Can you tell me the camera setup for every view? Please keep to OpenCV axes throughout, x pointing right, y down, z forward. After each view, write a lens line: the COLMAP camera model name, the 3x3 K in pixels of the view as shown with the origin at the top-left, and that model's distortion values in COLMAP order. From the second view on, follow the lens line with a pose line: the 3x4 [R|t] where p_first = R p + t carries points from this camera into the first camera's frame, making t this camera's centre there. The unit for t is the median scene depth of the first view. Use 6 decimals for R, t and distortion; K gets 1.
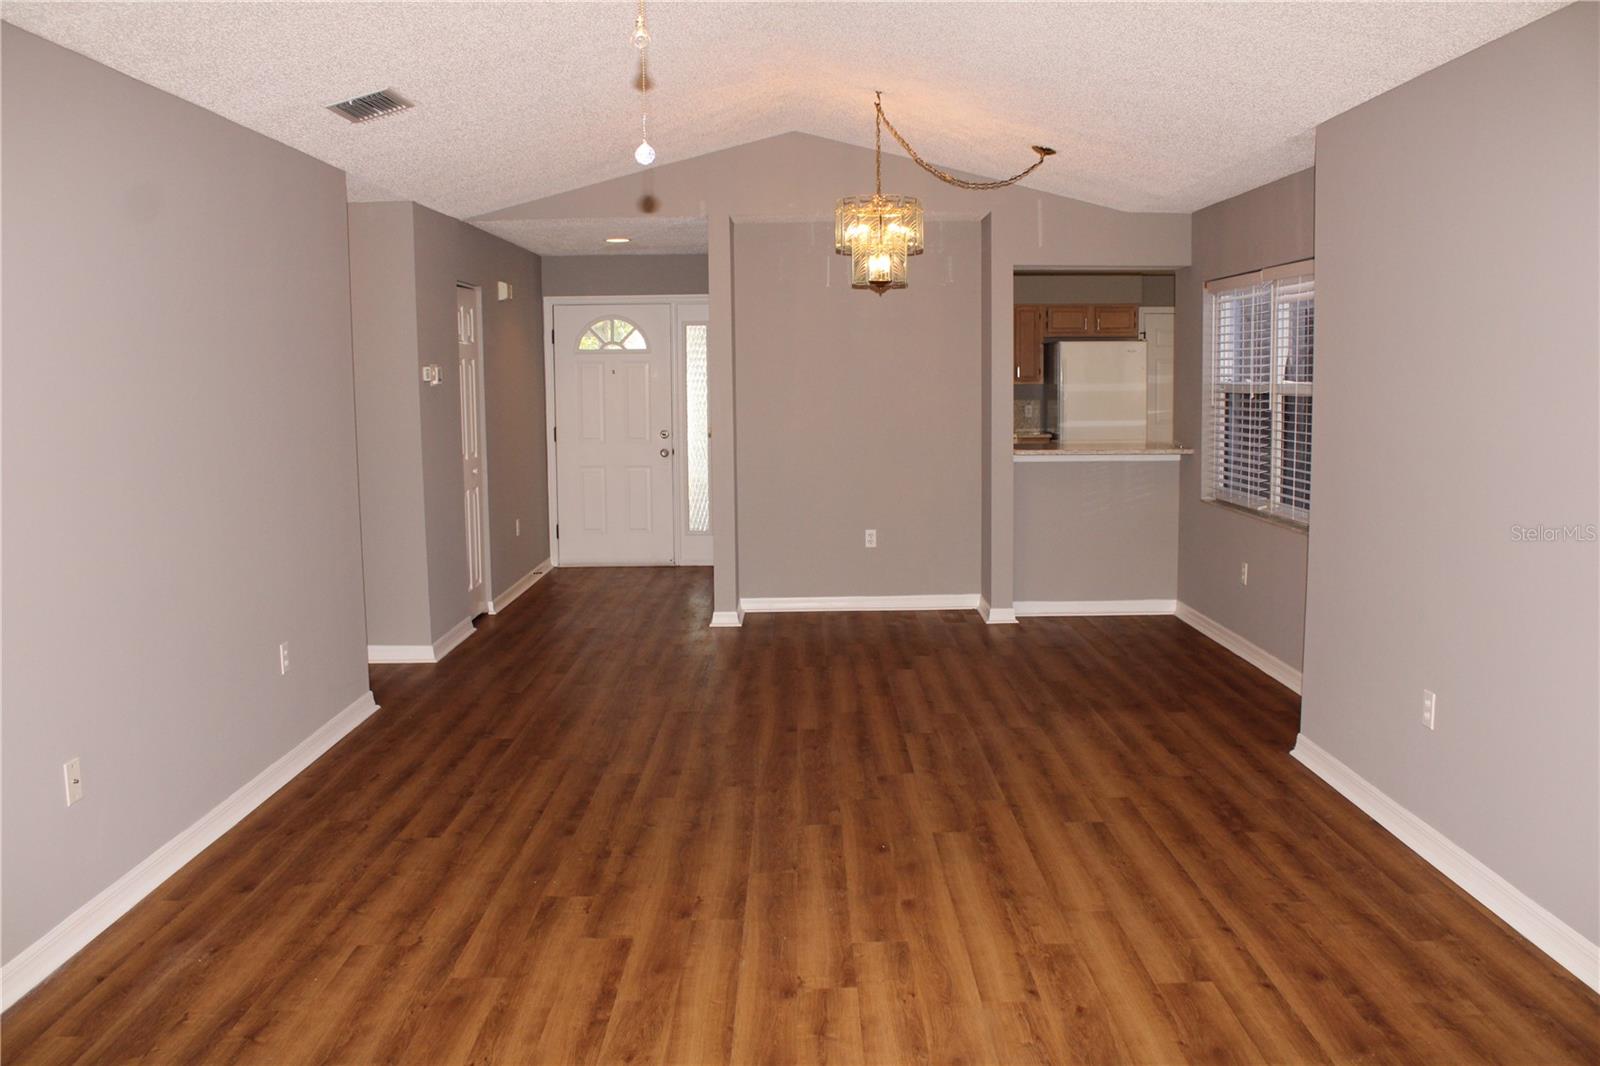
lens RADIAL K [[1344.8, 0, 814.3], [0, 1344.8, 530.6], [0, 0, 1]] dist [-0.167667, 0.149784]
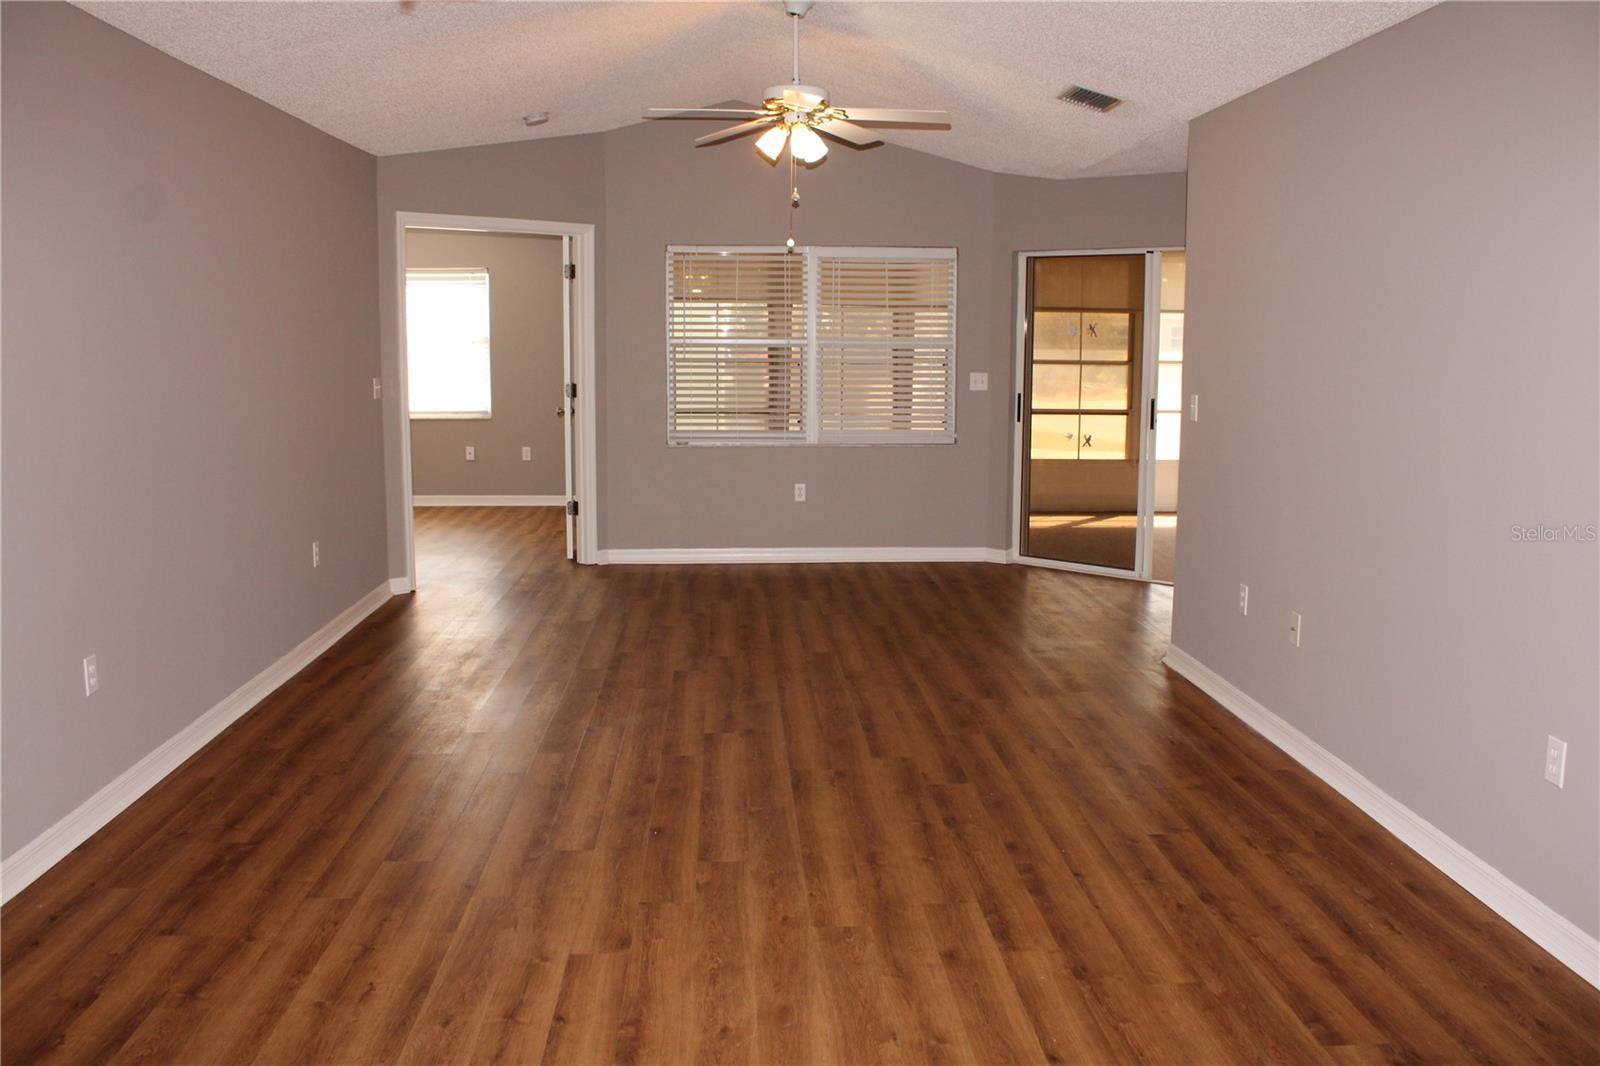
lens RADIAL K [[1344.8, 0, 814.3], [0, 1344.8, 530.6], [0, 0, 1]] dist [-0.167667, 0.149784]
pose [[-0.998623, 0.011456, -0.051188, -0.013245], [-0.002315, 0.965281, 0.261202, -0.205374], [0.052403, 0.260961, -0.963926, 1.823027]]
